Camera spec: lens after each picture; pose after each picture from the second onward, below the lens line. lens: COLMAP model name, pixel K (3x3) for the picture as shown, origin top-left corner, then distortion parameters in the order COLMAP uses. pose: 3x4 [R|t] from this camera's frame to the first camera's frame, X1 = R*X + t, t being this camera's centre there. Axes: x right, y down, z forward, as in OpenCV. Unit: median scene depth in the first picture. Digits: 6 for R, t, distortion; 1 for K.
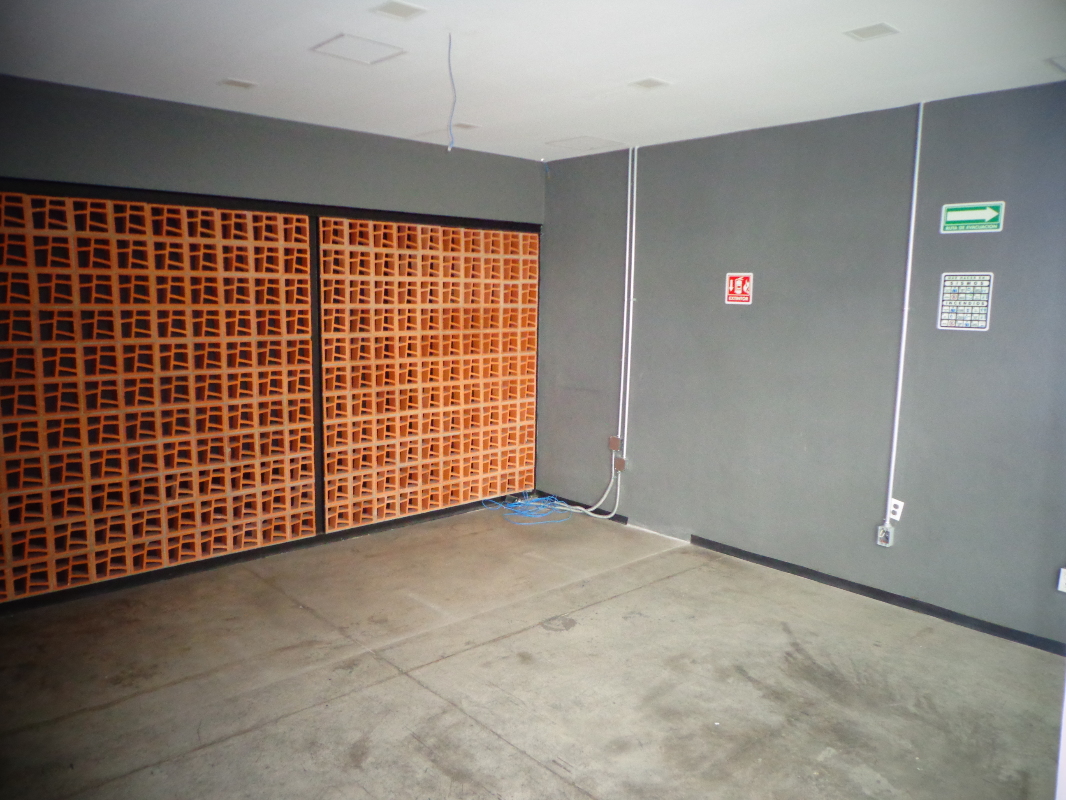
lens RADIAL K [[790.1, 0, 533.0], [0, 790.1, 400.0], [0, 0, 1]] dist [-0.002943, 0.002091]
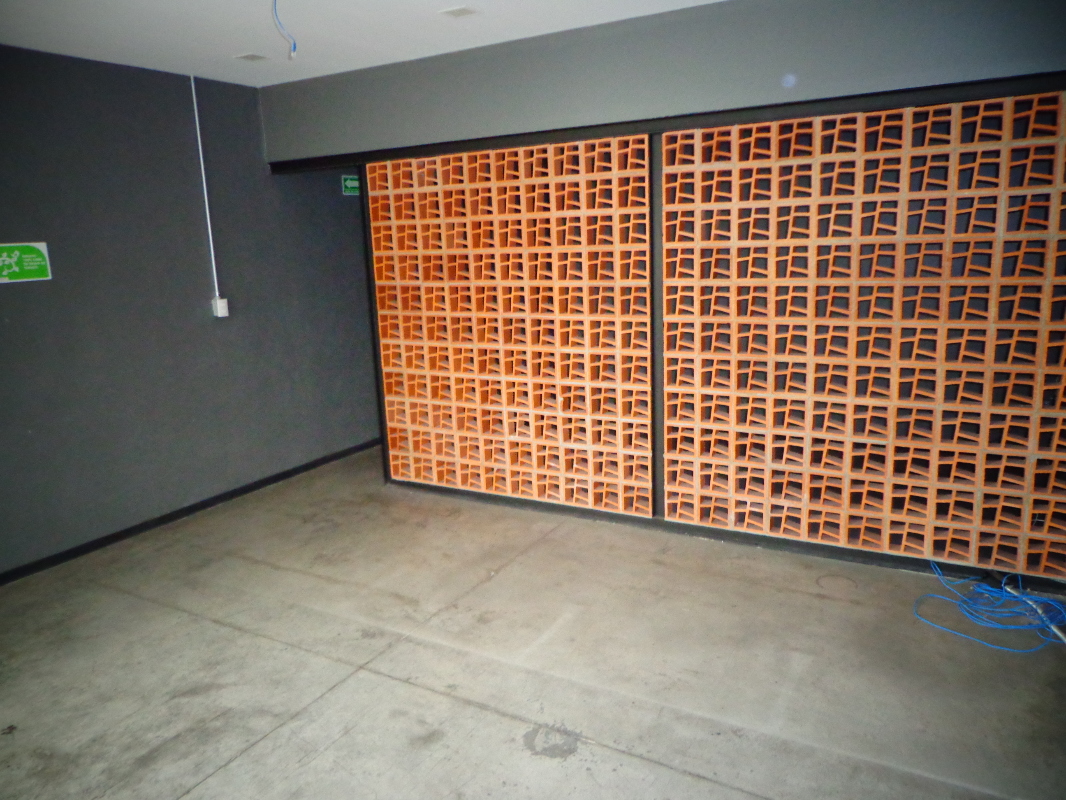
lens RADIAL K [[790.1, 0, 533.0], [0, 790.1, 400.0], [0, 0, 1]] dist [-0.002943, 0.002091]
pose [[0.303041, 0.170754, -0.937555, 0.516865], [-0.087708, 0.984638, 0.150979, -0.079365], [0.948933, 0.036478, 0.313362, 0.676163]]
